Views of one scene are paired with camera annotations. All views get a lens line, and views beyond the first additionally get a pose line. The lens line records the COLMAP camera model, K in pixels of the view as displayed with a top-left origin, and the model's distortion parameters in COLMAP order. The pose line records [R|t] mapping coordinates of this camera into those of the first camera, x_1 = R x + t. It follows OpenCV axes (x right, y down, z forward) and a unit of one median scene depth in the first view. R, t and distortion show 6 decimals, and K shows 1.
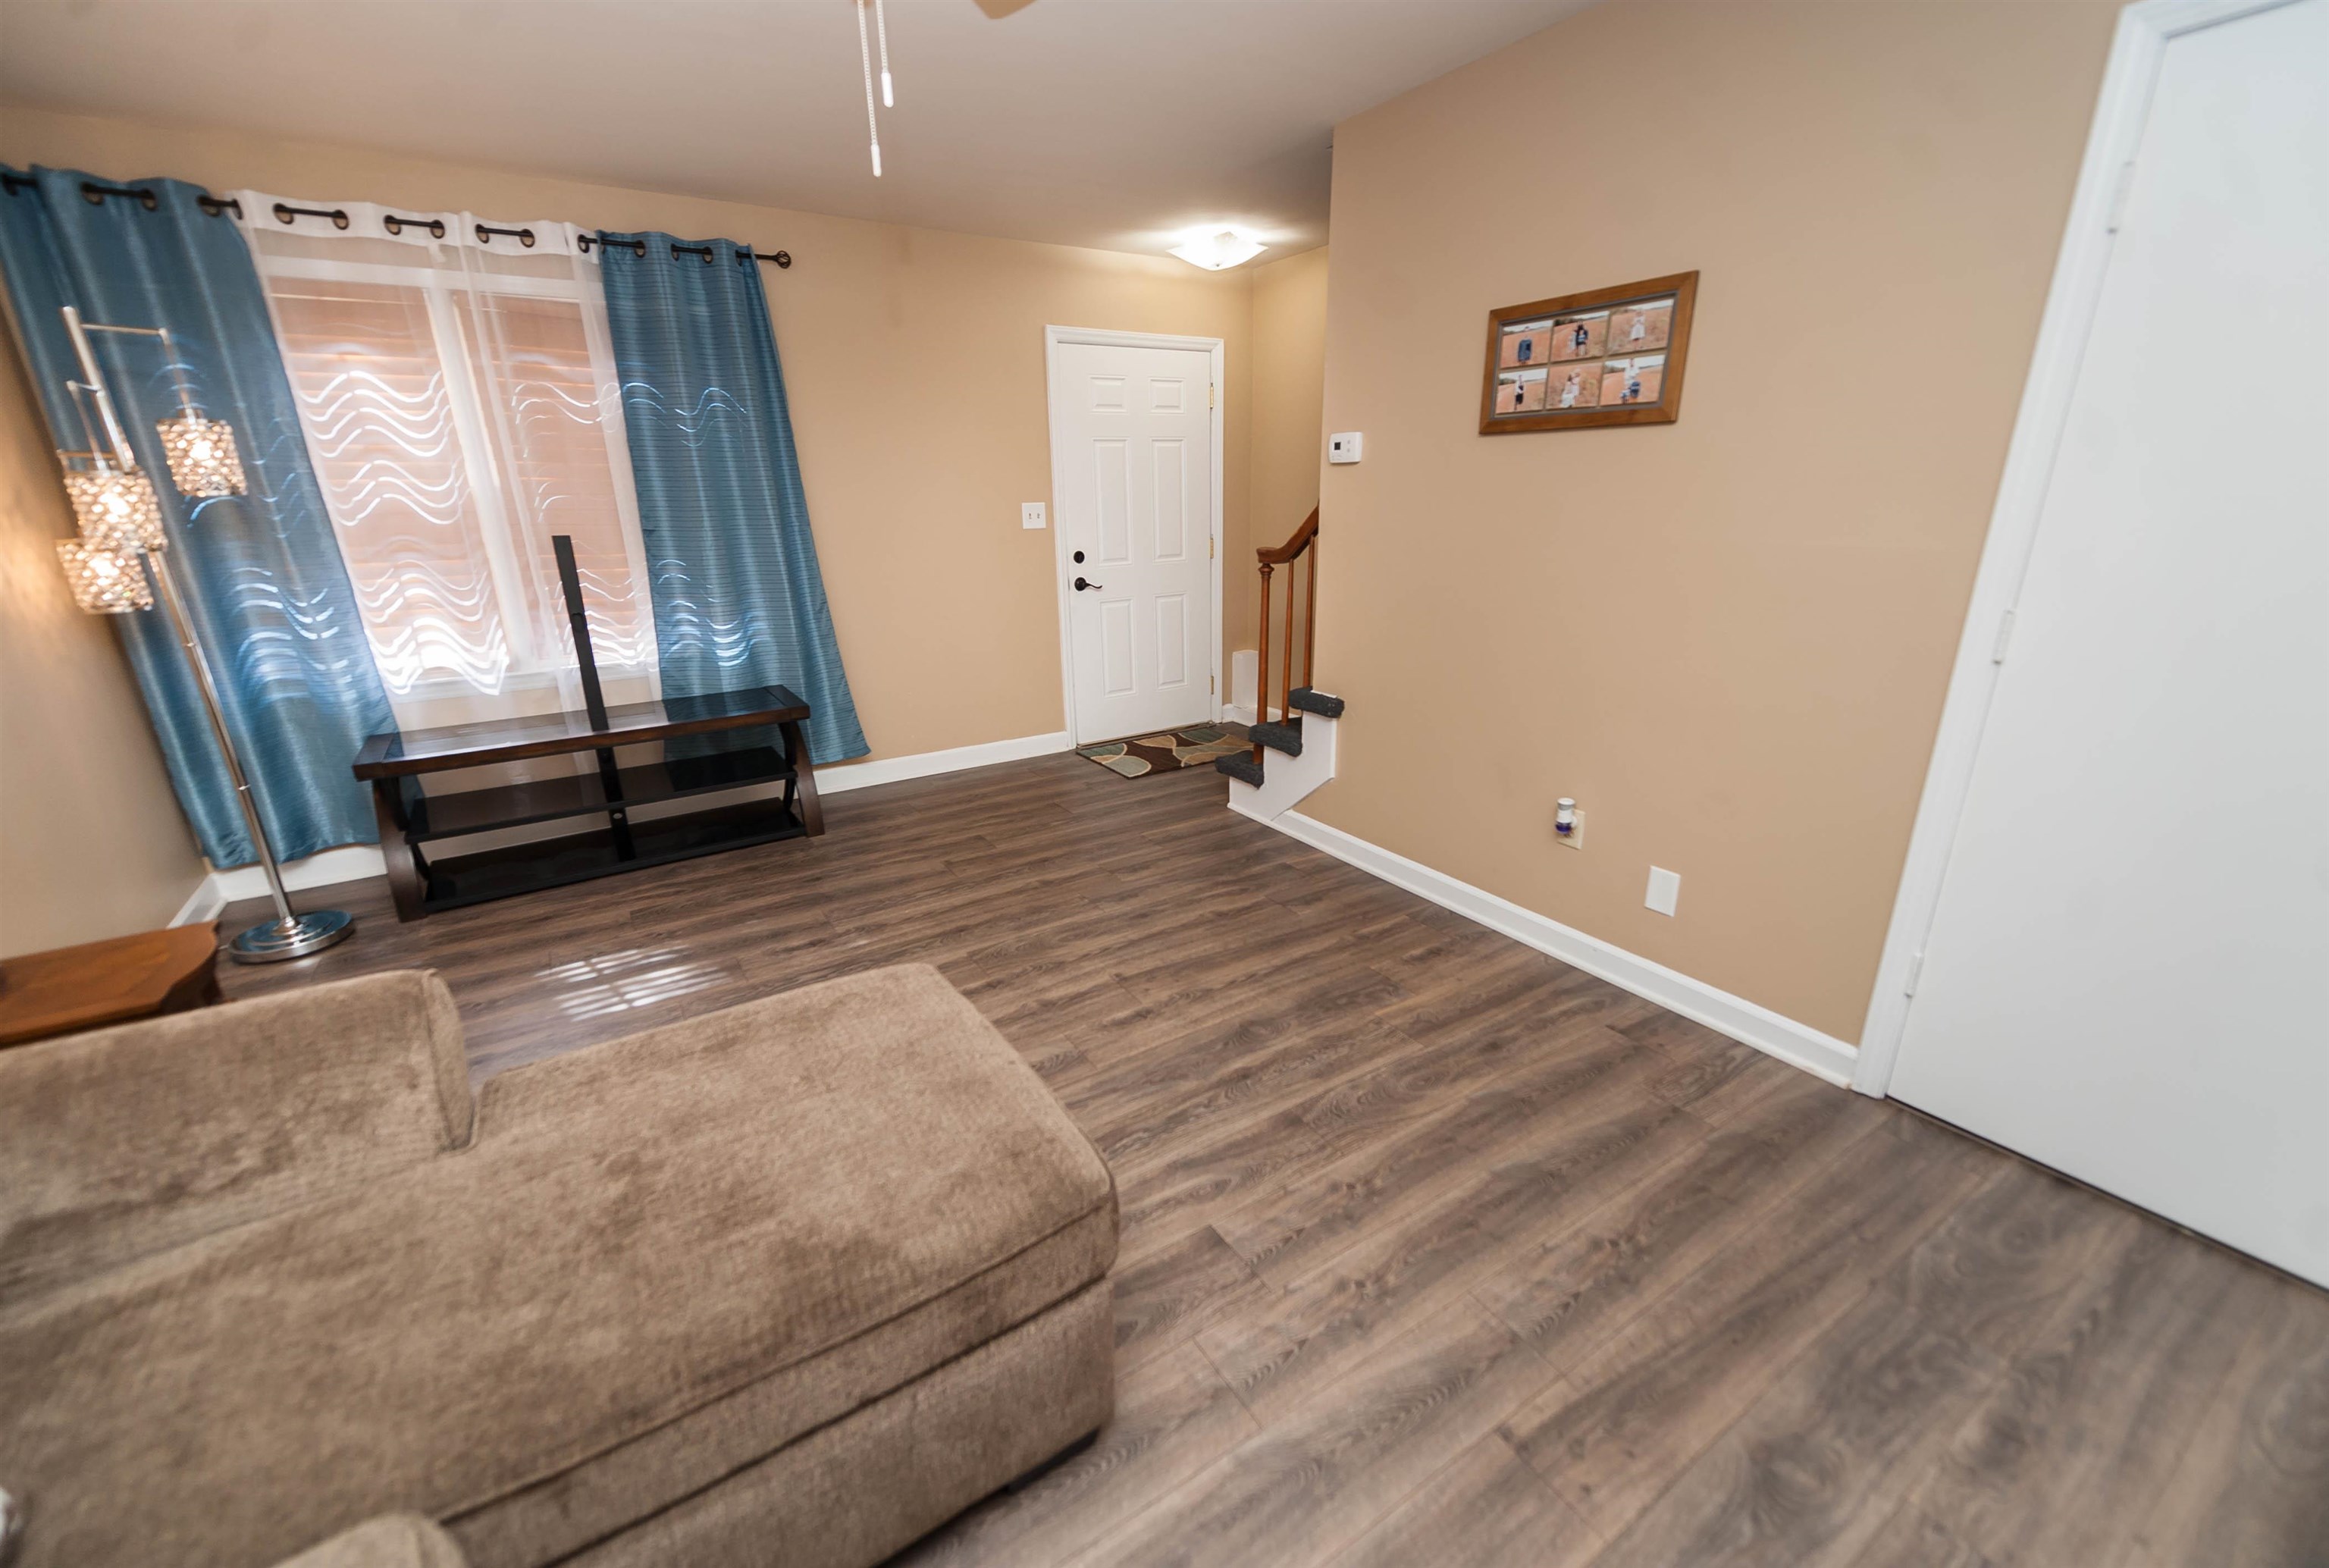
lens RADIAL K [[934.6, 0, 1162.0], [0, 934.6, 797.7], [0, 0, 1]] dist [0.000374, 0.000000]
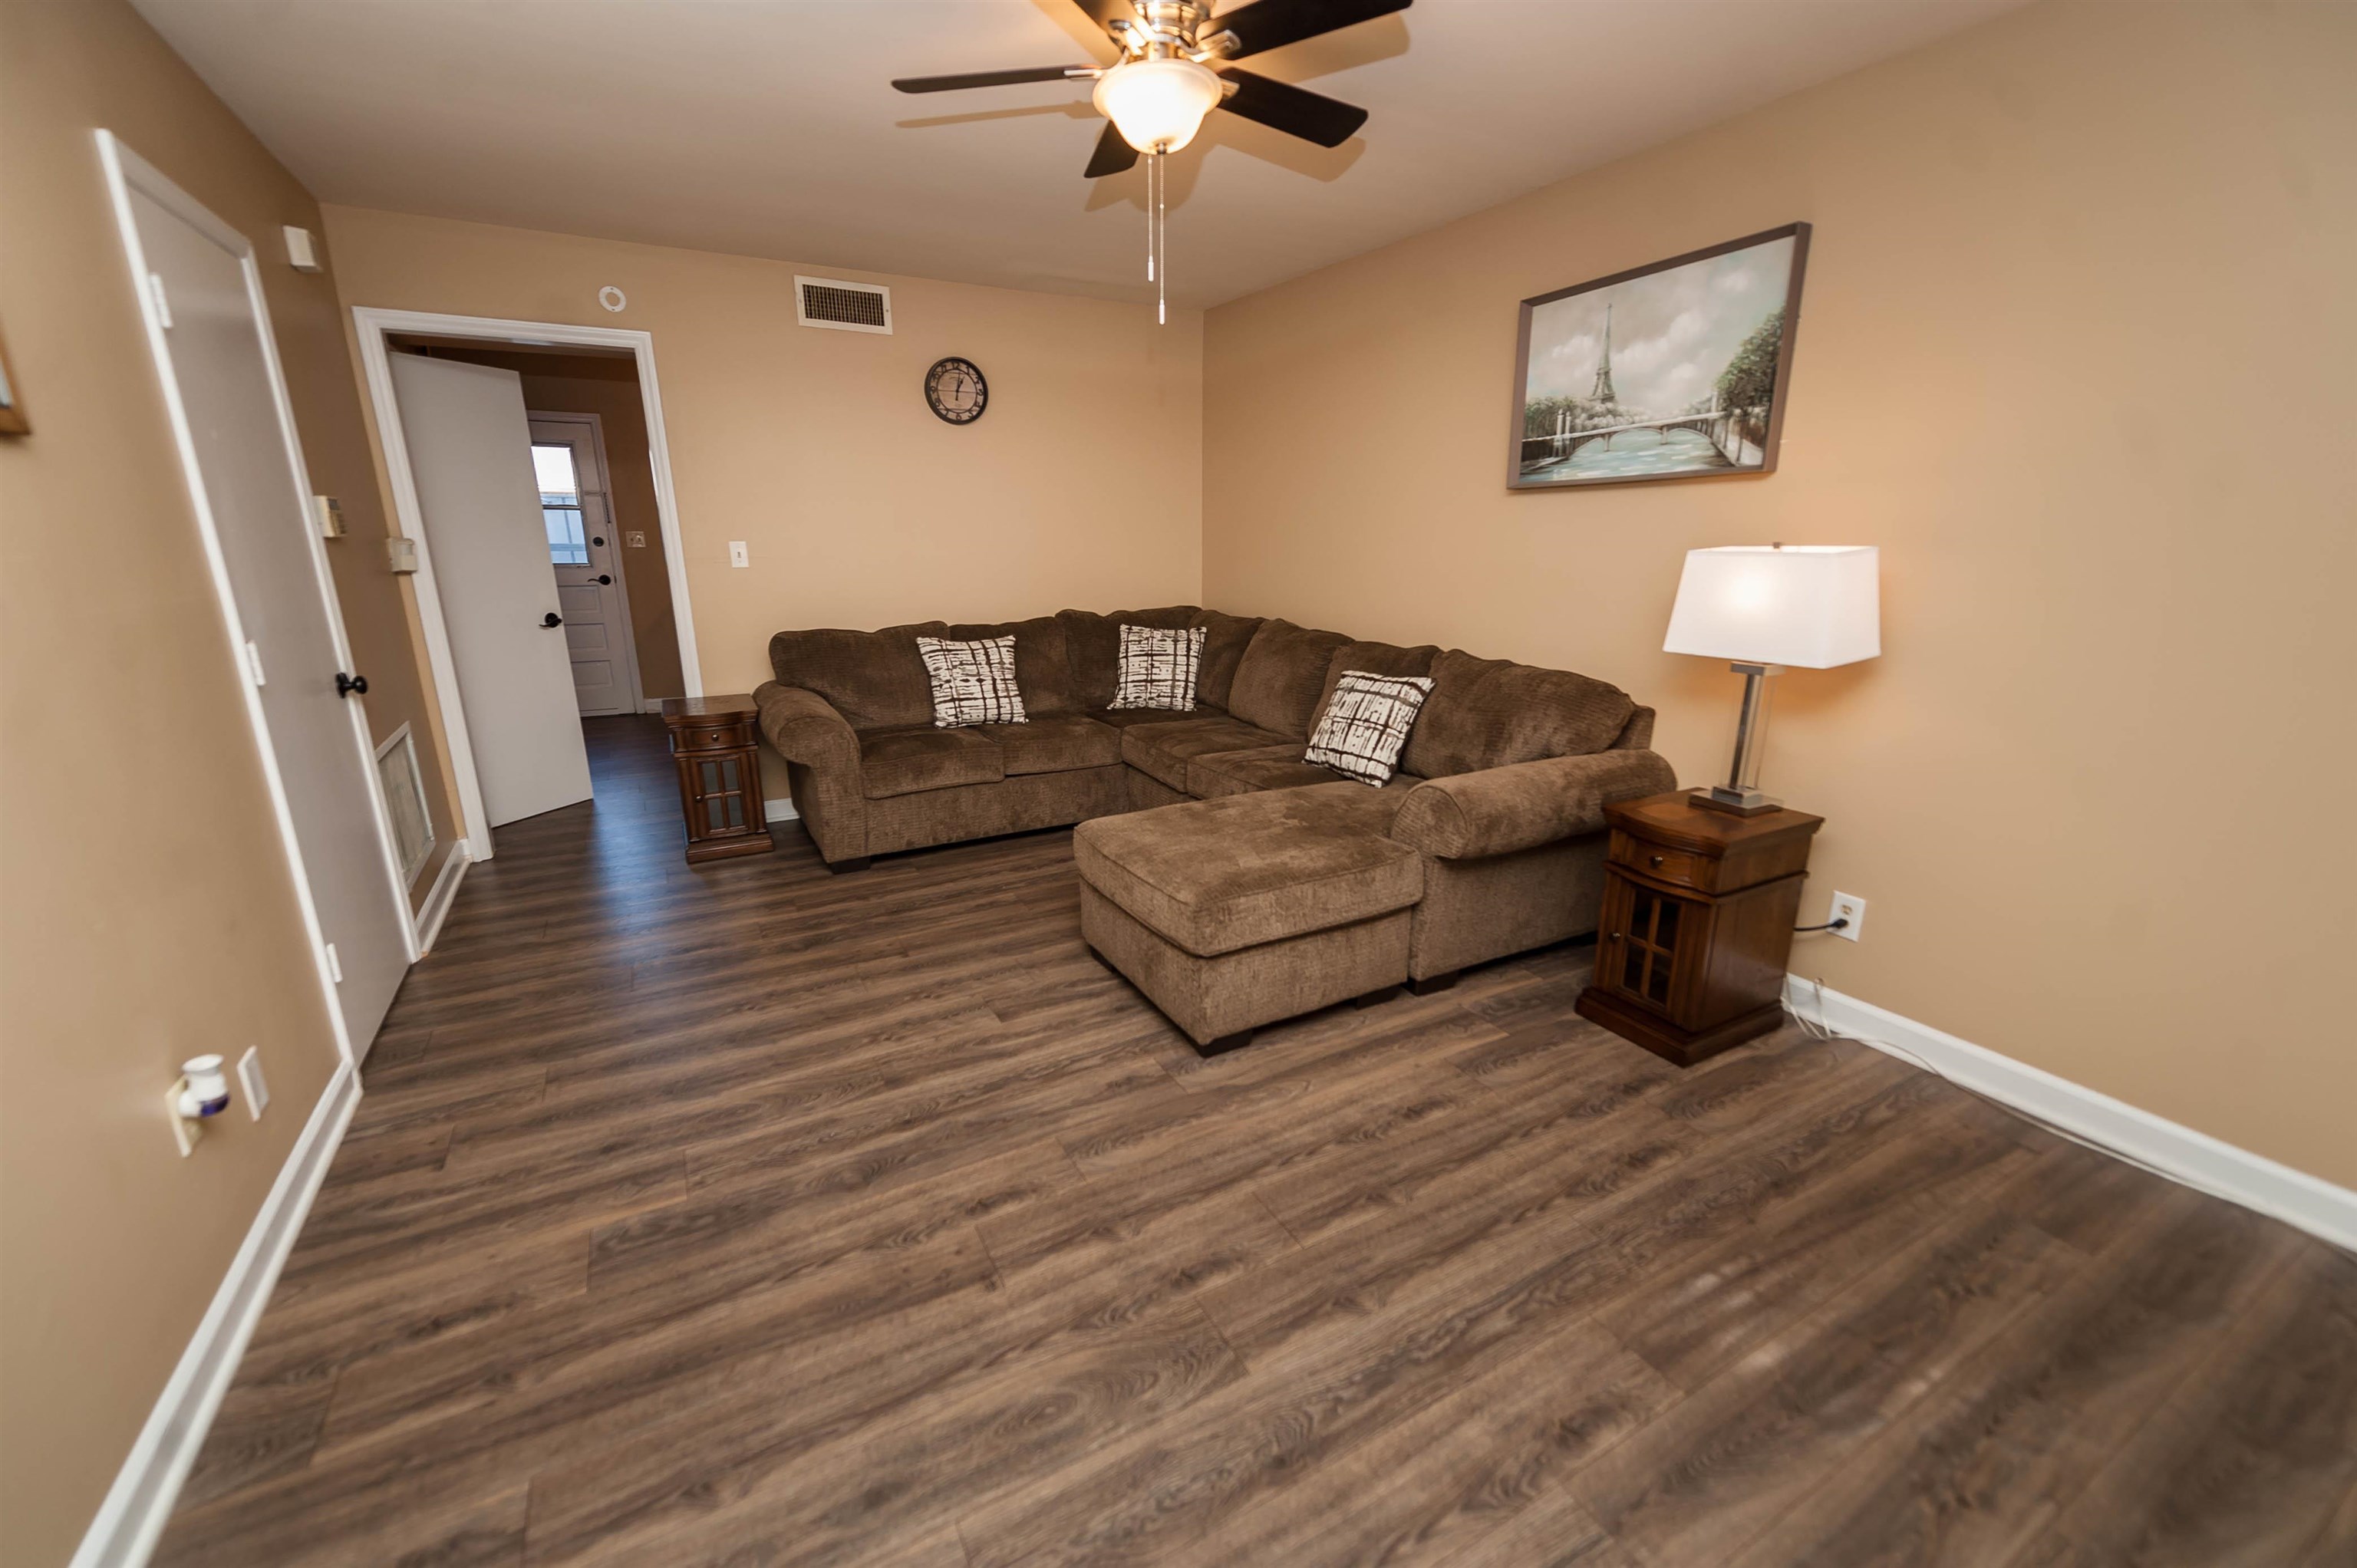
lens RADIAL K [[950.3, 0, 1180.2], [0, 950.3, 782.0], [0, 0, 1]] dist [0.018742, -0.007359]
pose [[-0.997831, -0.003159, 0.065758, -0.248472], [0.033656, 0.833981, 0.550766, -0.513774], [-0.056581, 0.551784, -0.832065, 1.545355]]
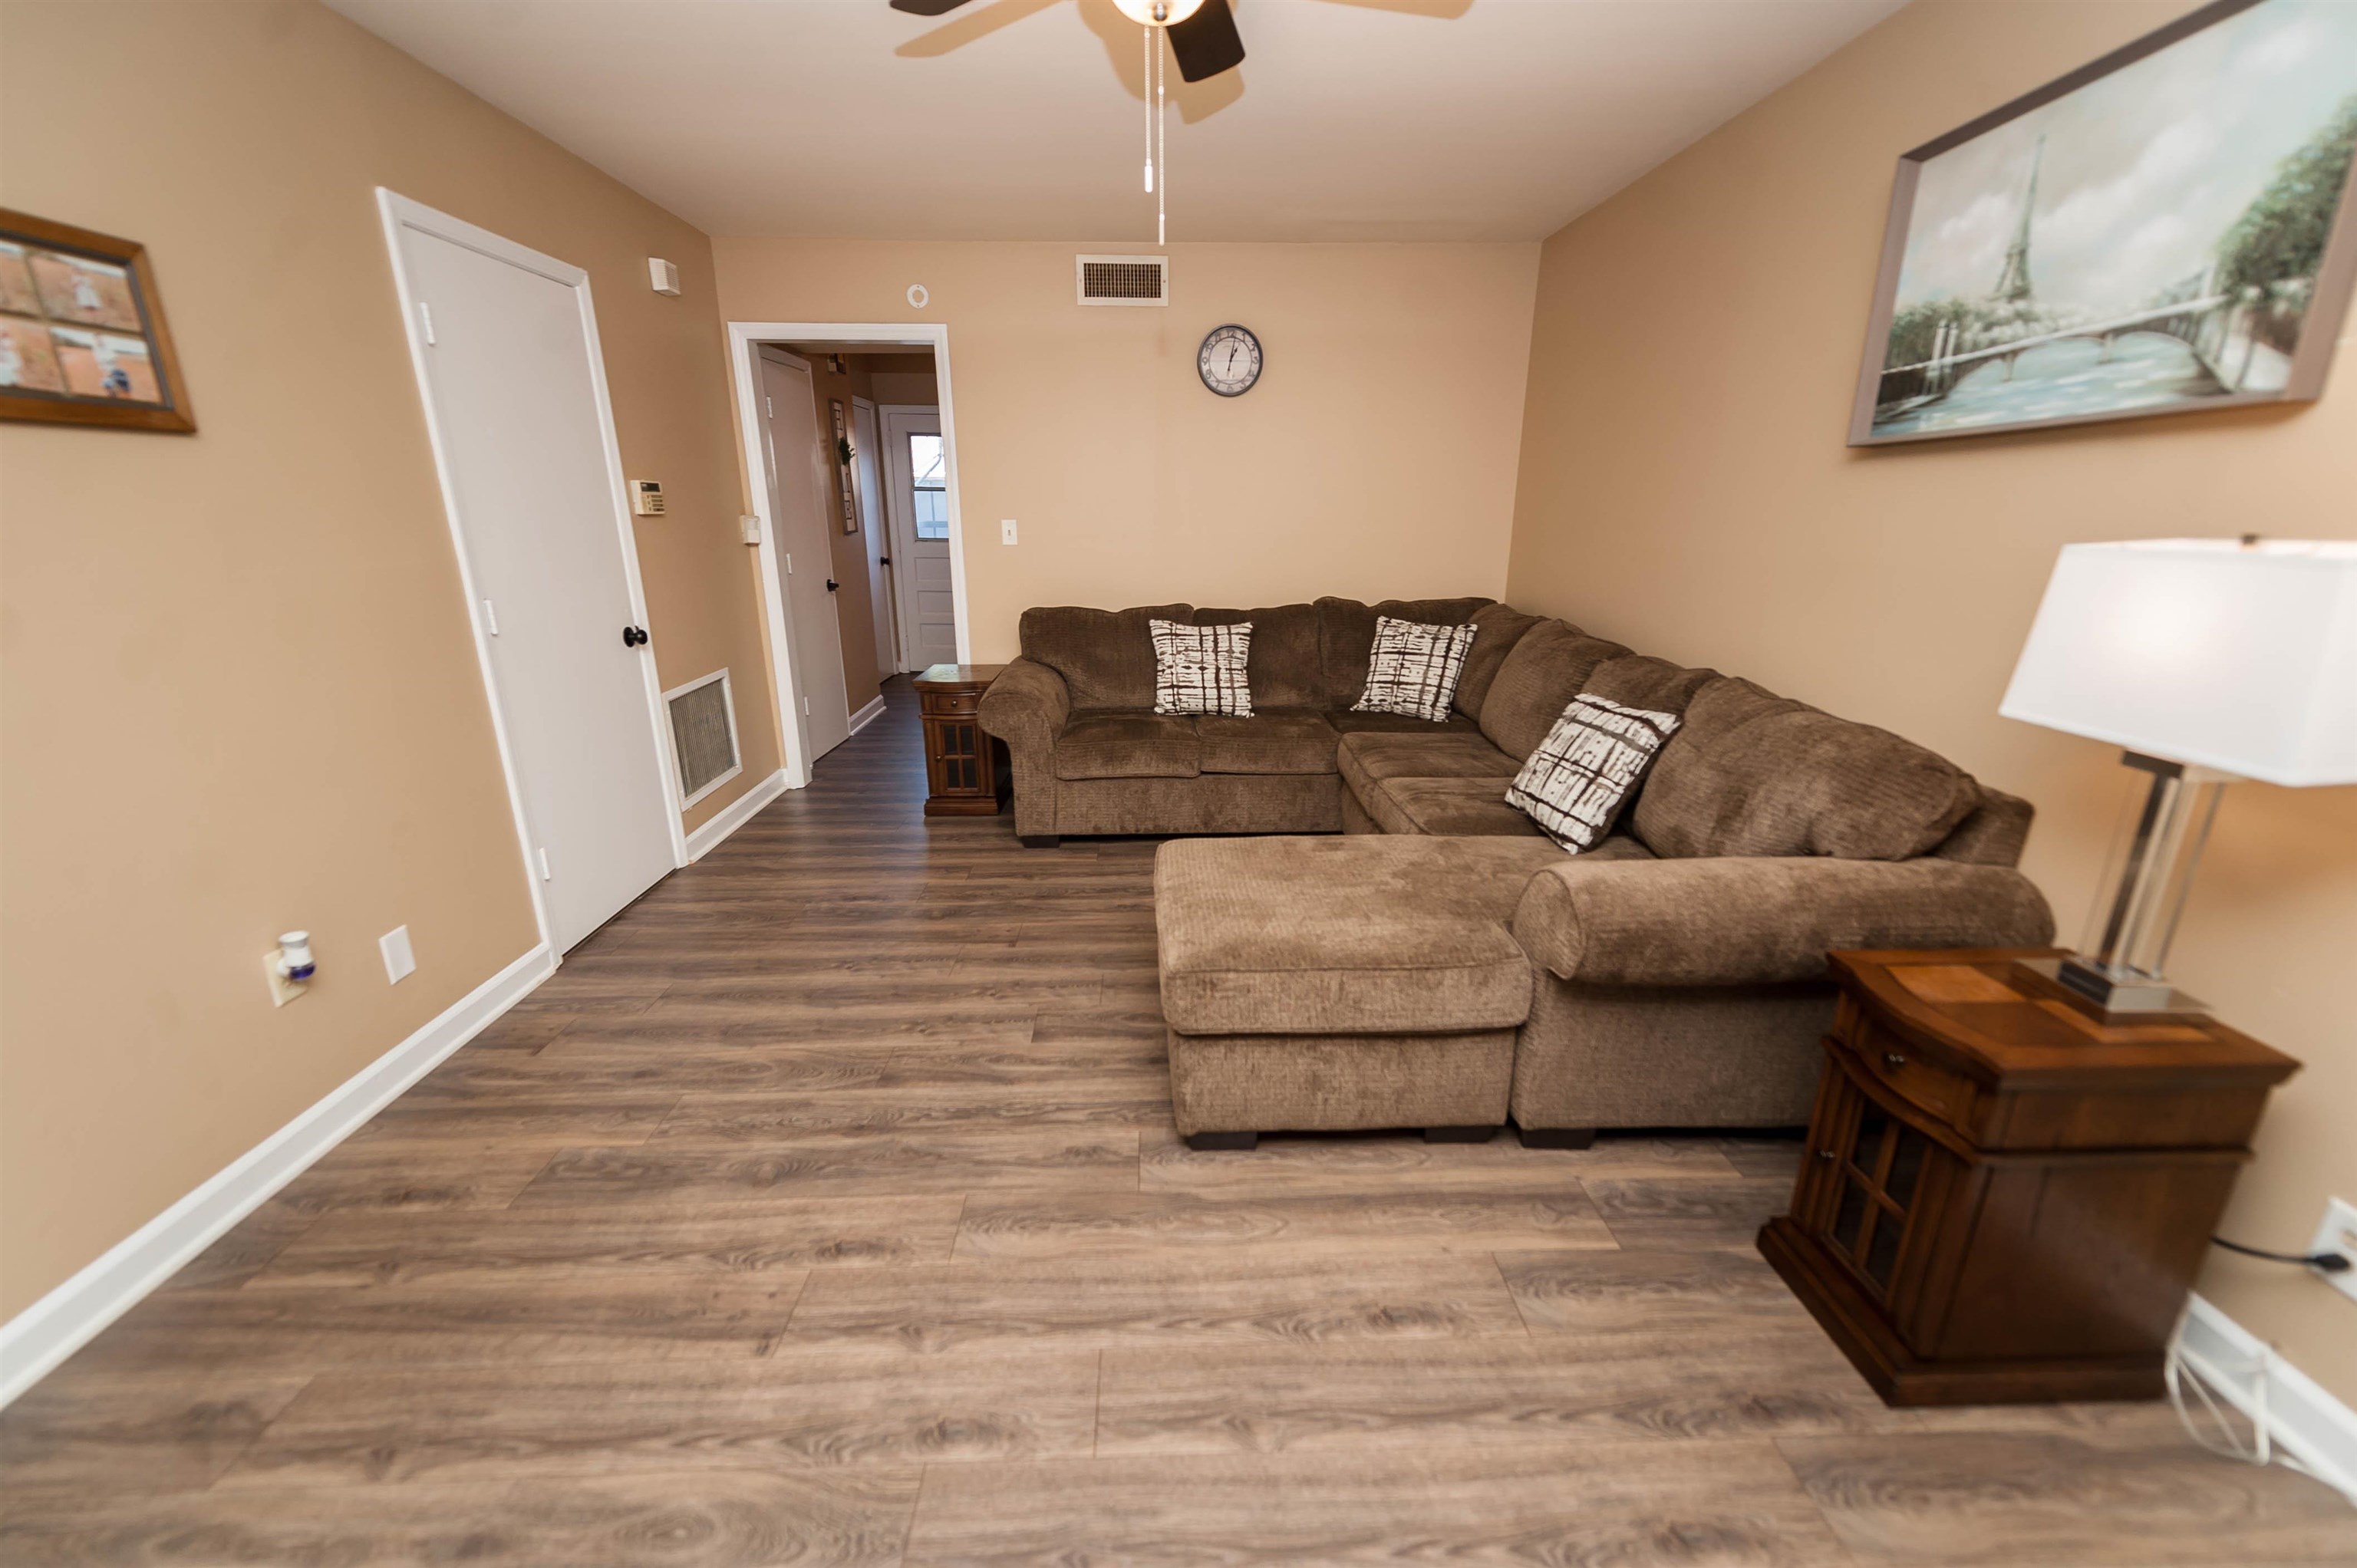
lens RADIAL K [[937.0, 0, 1178.5], [0, 937.0, 784.0], [0, 0, 1]] dist [0.016085, -0.005902]
pose [[-0.857288, -0.133109, 0.497332, -0.583238], [0.174782, 0.833381, 0.524336, -0.411041], [-0.484260, 0.536431, -0.691183, 1.255013]]
